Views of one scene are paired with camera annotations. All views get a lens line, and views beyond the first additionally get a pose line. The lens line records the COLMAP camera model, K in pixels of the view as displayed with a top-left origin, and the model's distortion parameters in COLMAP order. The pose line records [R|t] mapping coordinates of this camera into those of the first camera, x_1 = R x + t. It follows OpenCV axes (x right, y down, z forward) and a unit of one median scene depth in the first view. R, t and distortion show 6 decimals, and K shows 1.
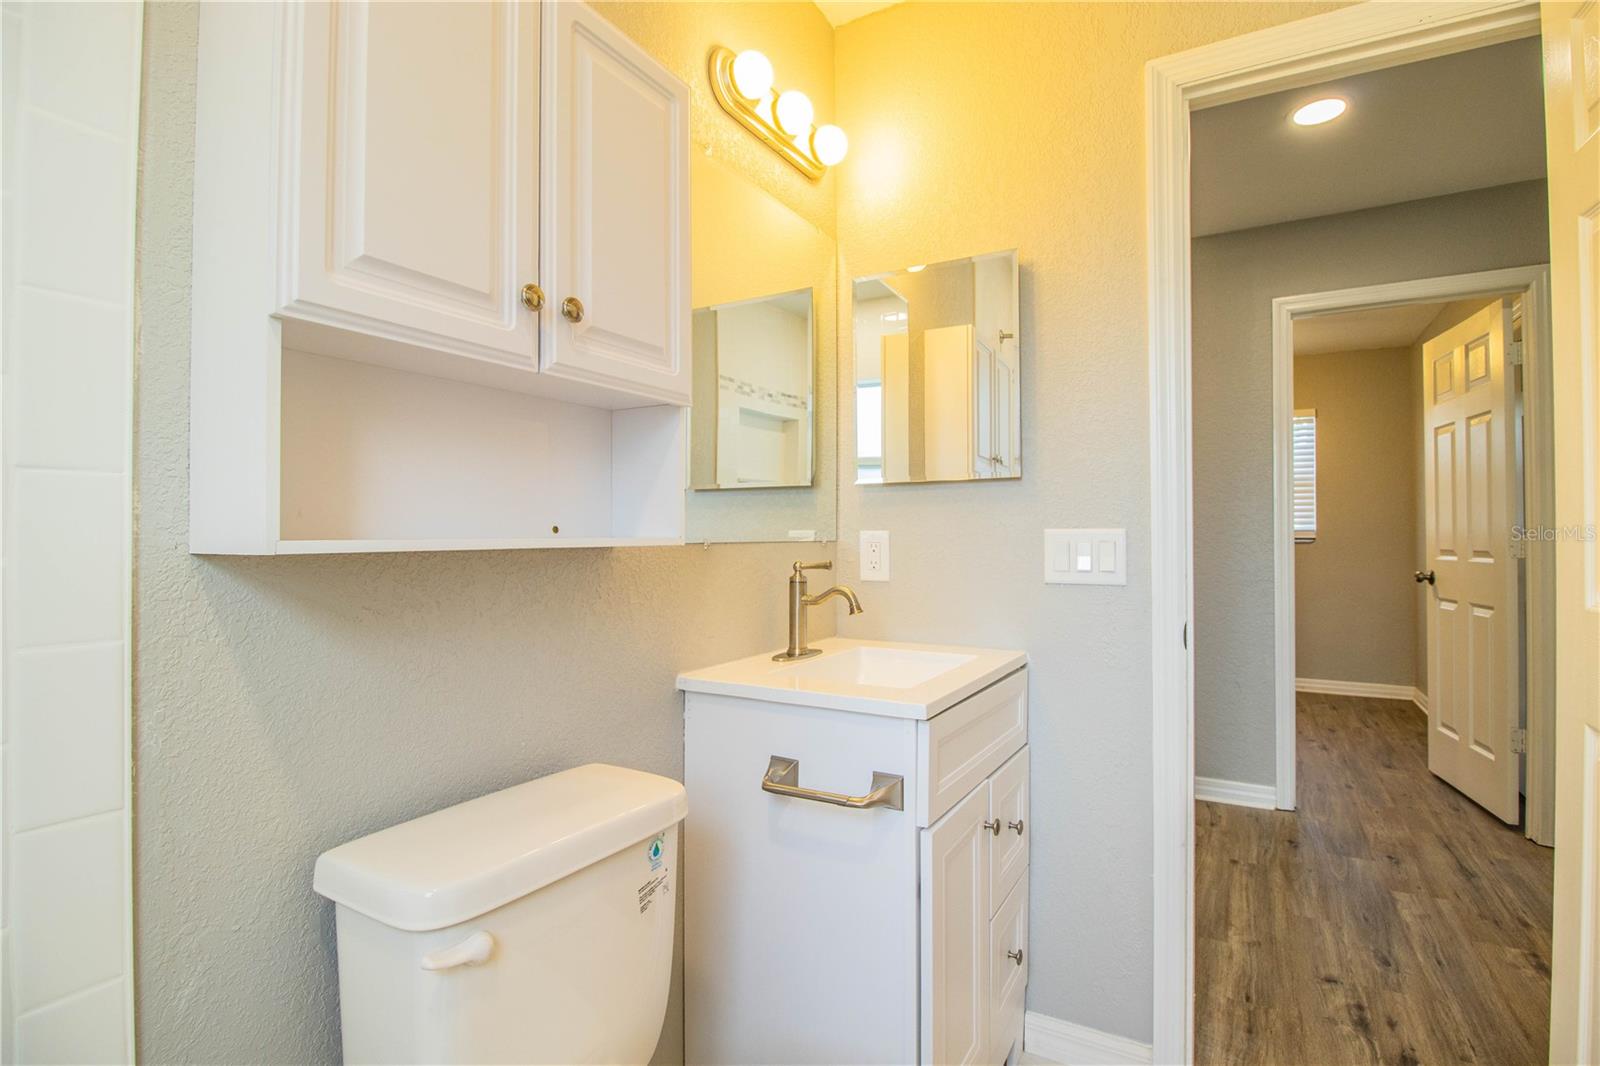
lens RADIAL K [[740.0, 0, 801.8], [0, 740.0, 520.6], [0, 0, 1]] dist [-0.007639, -0.002156]
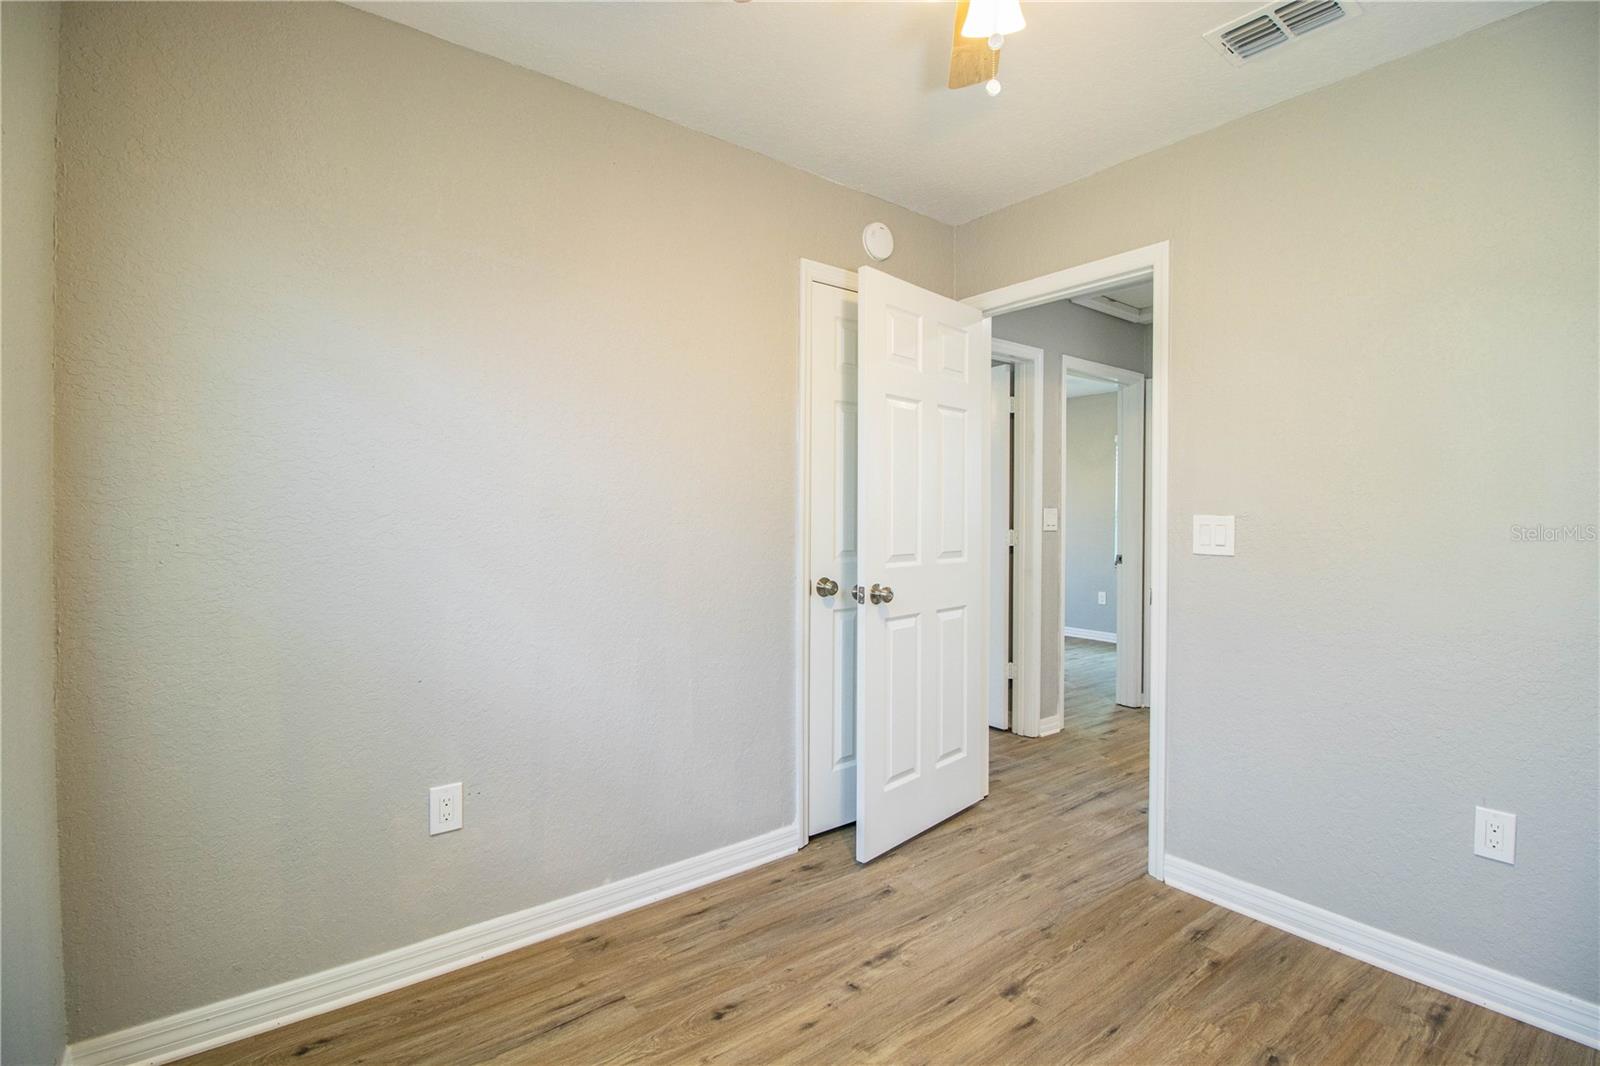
lens RADIAL K [[740.0, 0, 796.9], [0, 740.0, 538.4], [0, 0, 1]] dist [-0.007639, -0.002156]
pose [[-0.926282, -0.010134, 0.376695, 0.762911], [-0.005472, 0.999895, 0.013444, 0.014052], [-0.376792, 0.010391, -0.926240, 1.987052]]
